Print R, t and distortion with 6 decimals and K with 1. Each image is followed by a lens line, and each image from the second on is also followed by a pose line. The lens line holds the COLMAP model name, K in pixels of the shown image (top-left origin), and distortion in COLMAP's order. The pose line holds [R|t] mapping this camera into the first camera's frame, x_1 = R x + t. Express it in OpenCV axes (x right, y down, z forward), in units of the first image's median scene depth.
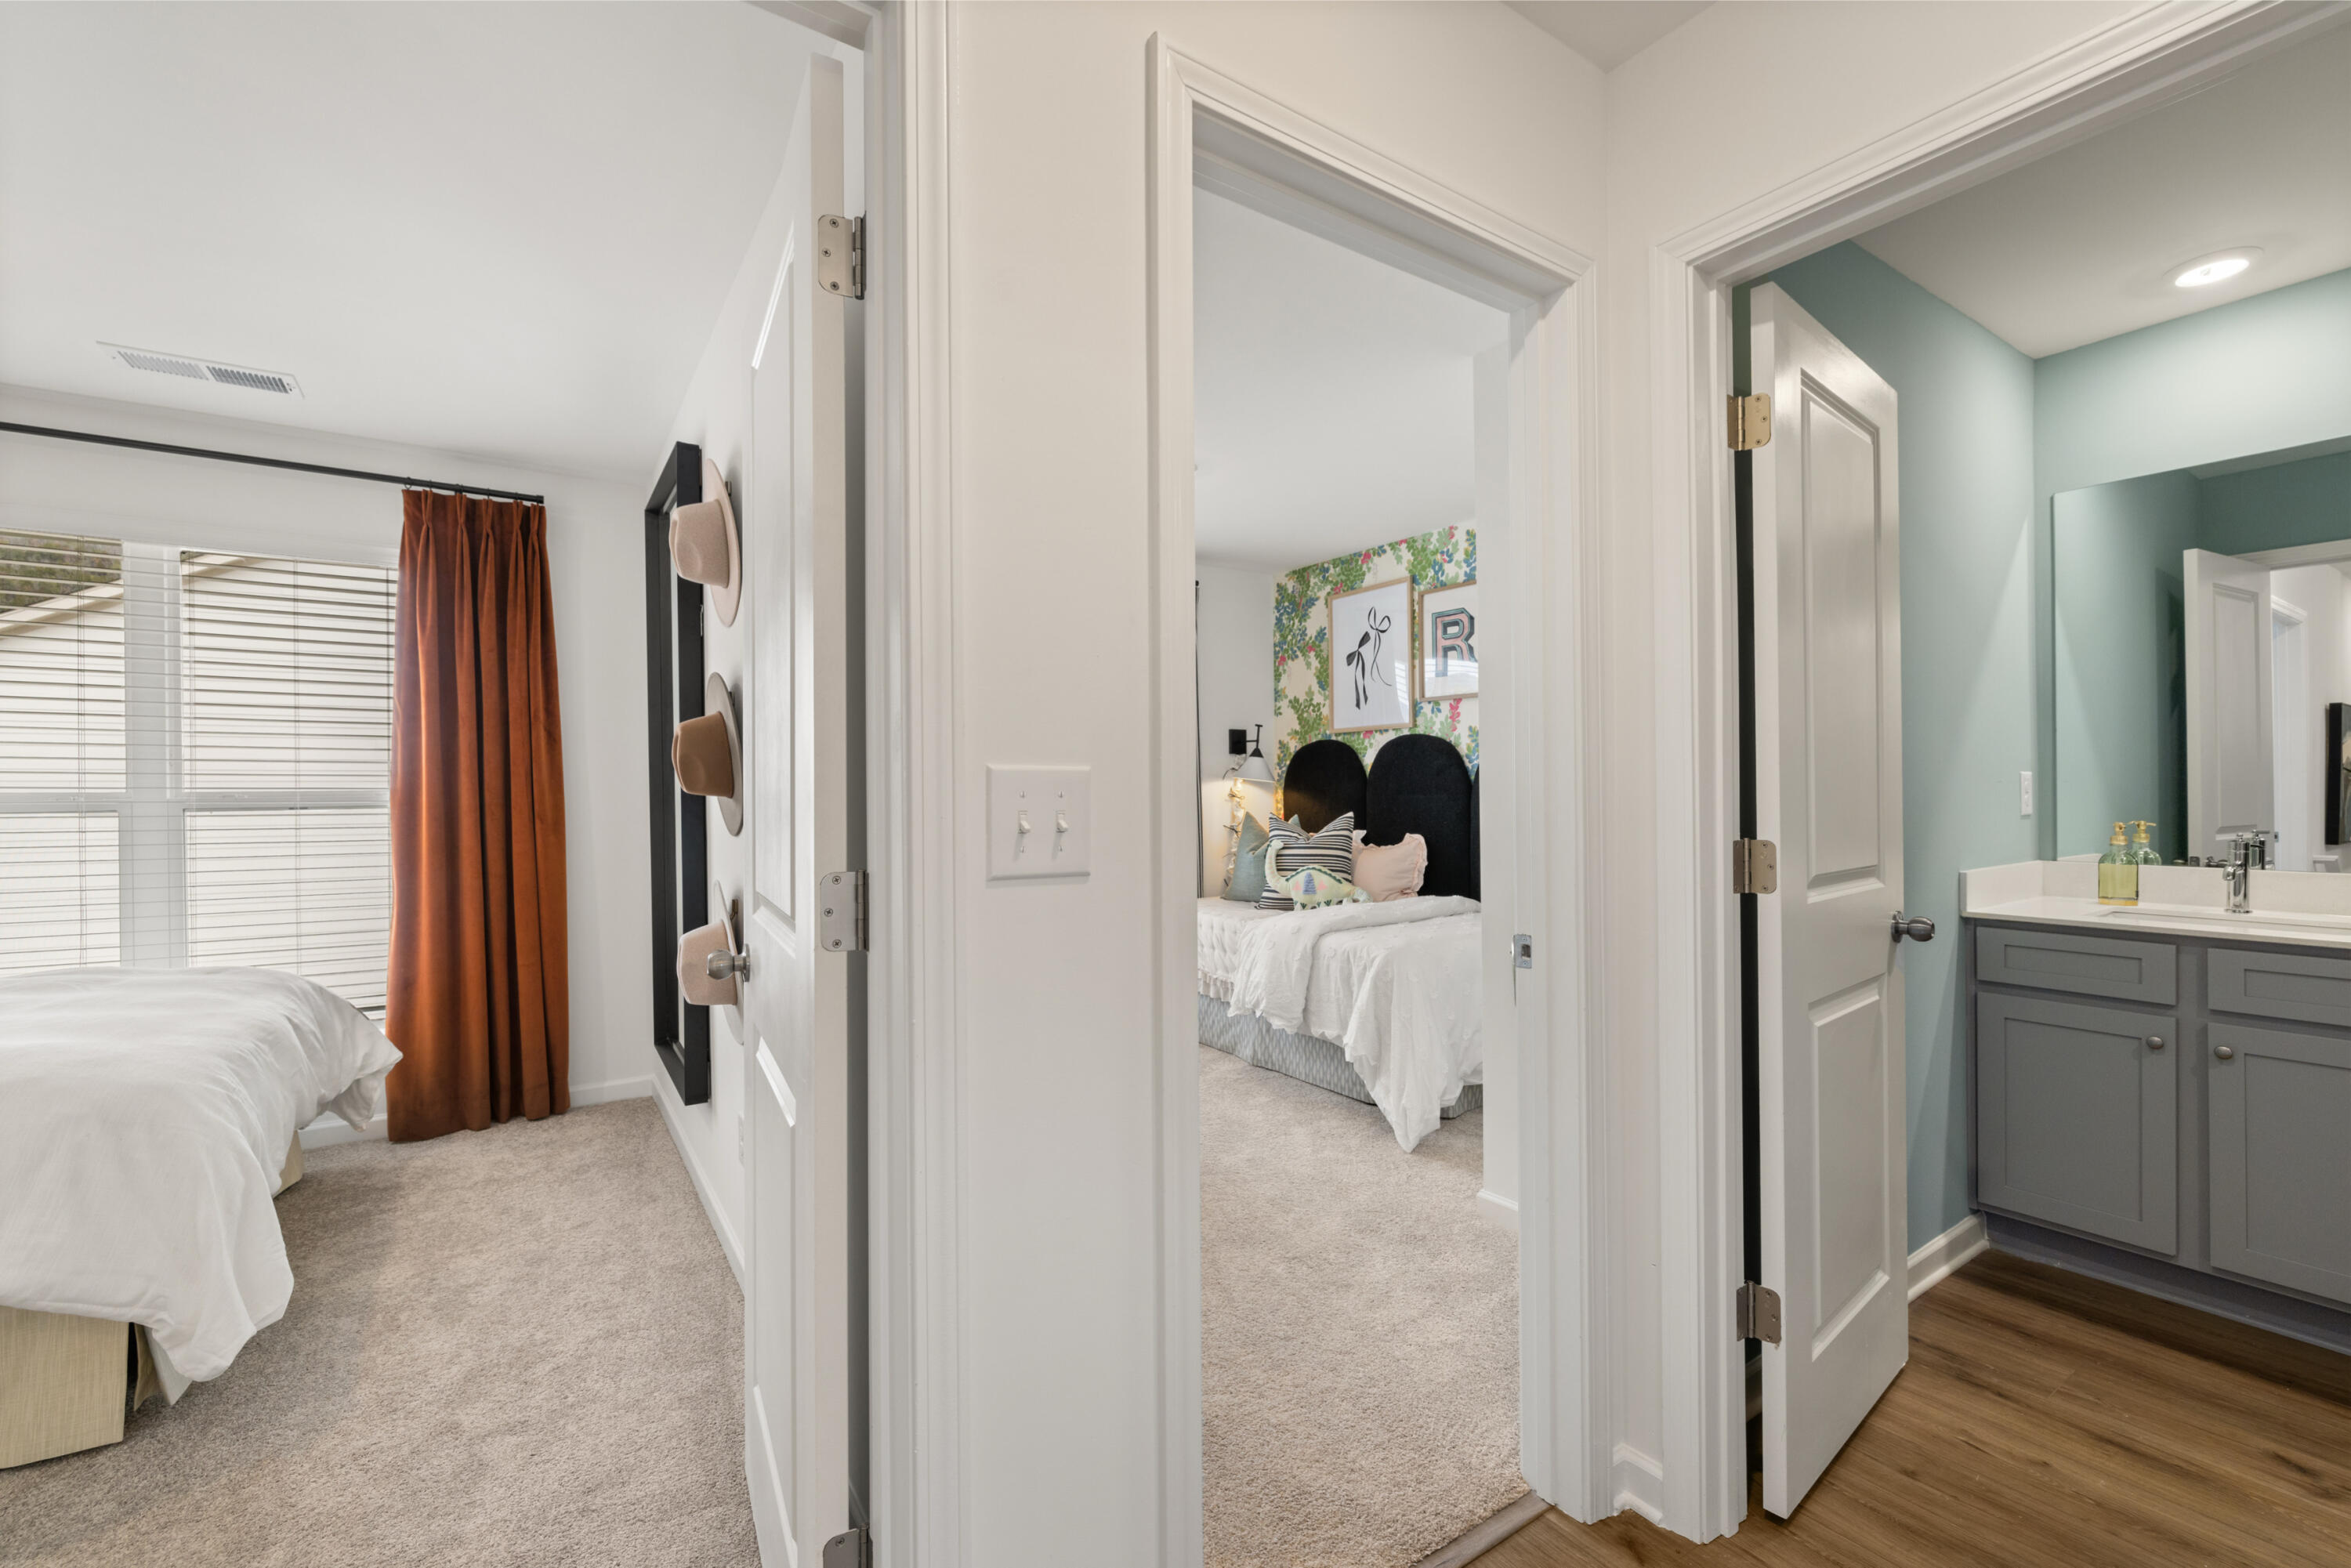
lens RADIAL K [[980.0, 0, 1174.0], [0, 980.0, 778.5], [0, 0, 1]] dist [-0.001646, -0.000118]
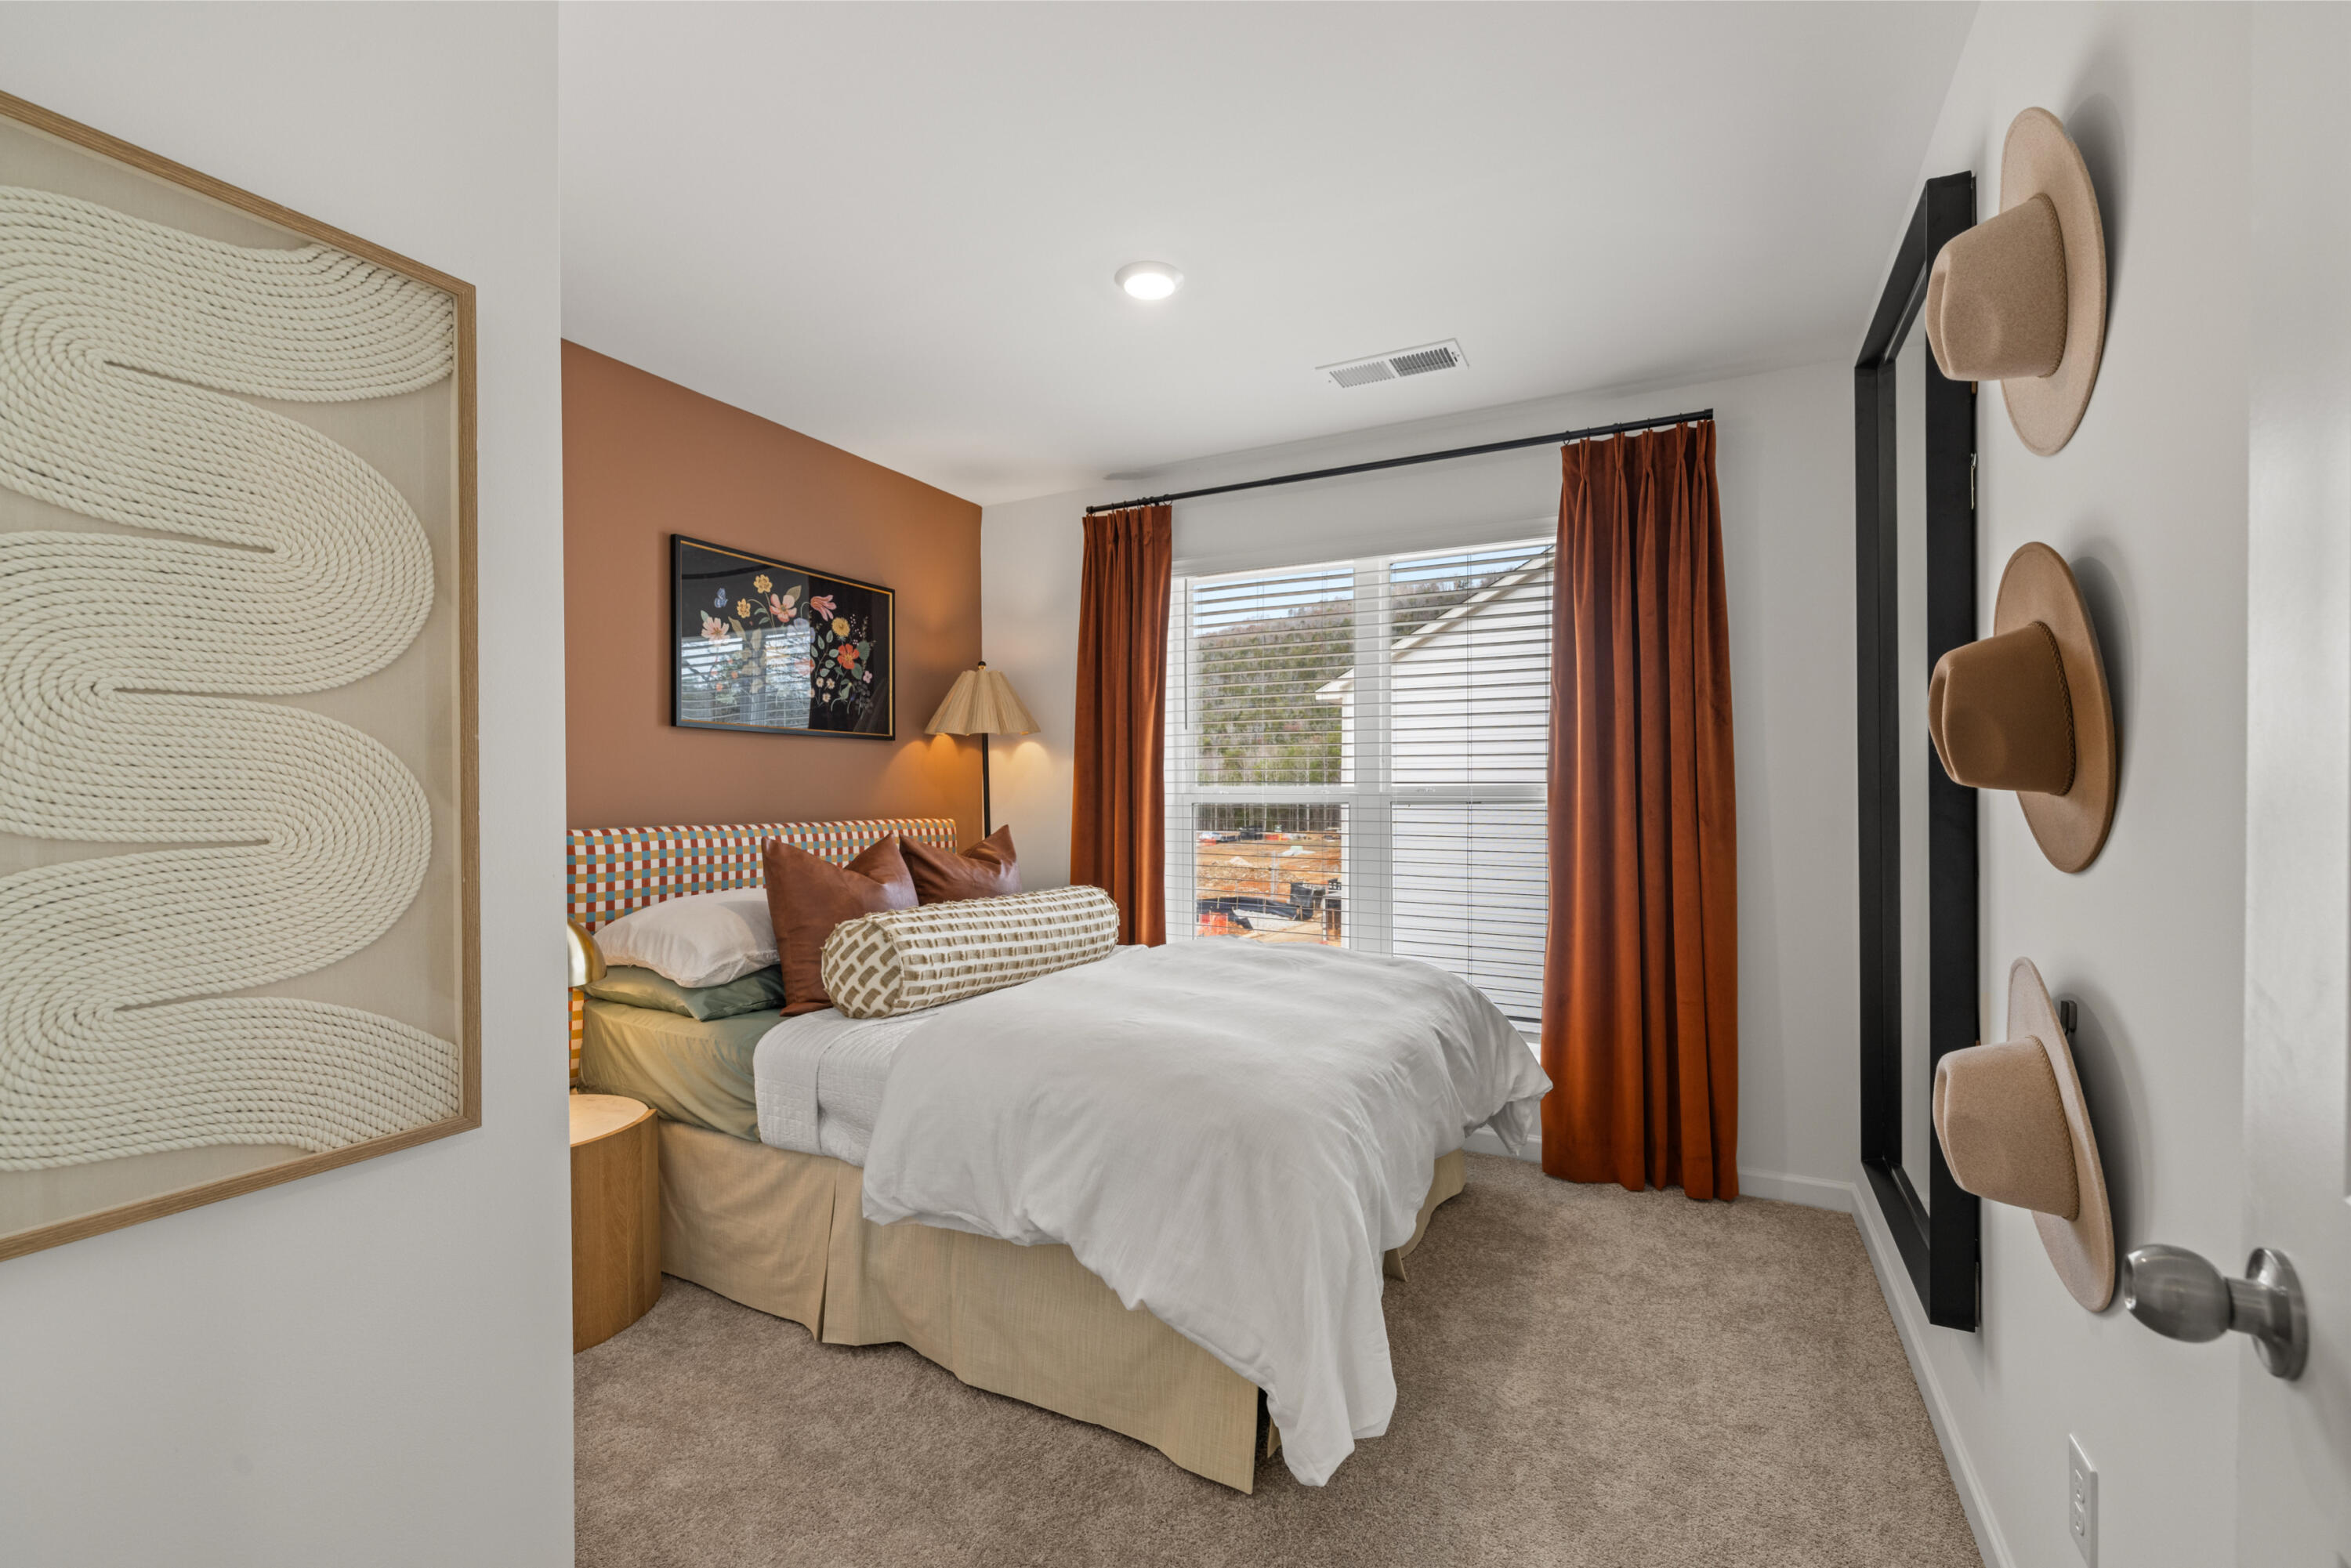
lens RADIAL K [[988.9, 0, 1176.8], [0, 988.9, 814.7], [0, 0, 1]] dist [-0.003154, -0.000176]
pose [[0.477256, 0.024718, -0.878416, -0.158409], [0.009967, 0.999388, 0.033537, 0.006083], [0.878708, -0.024760, 0.476718, 0.258179]]
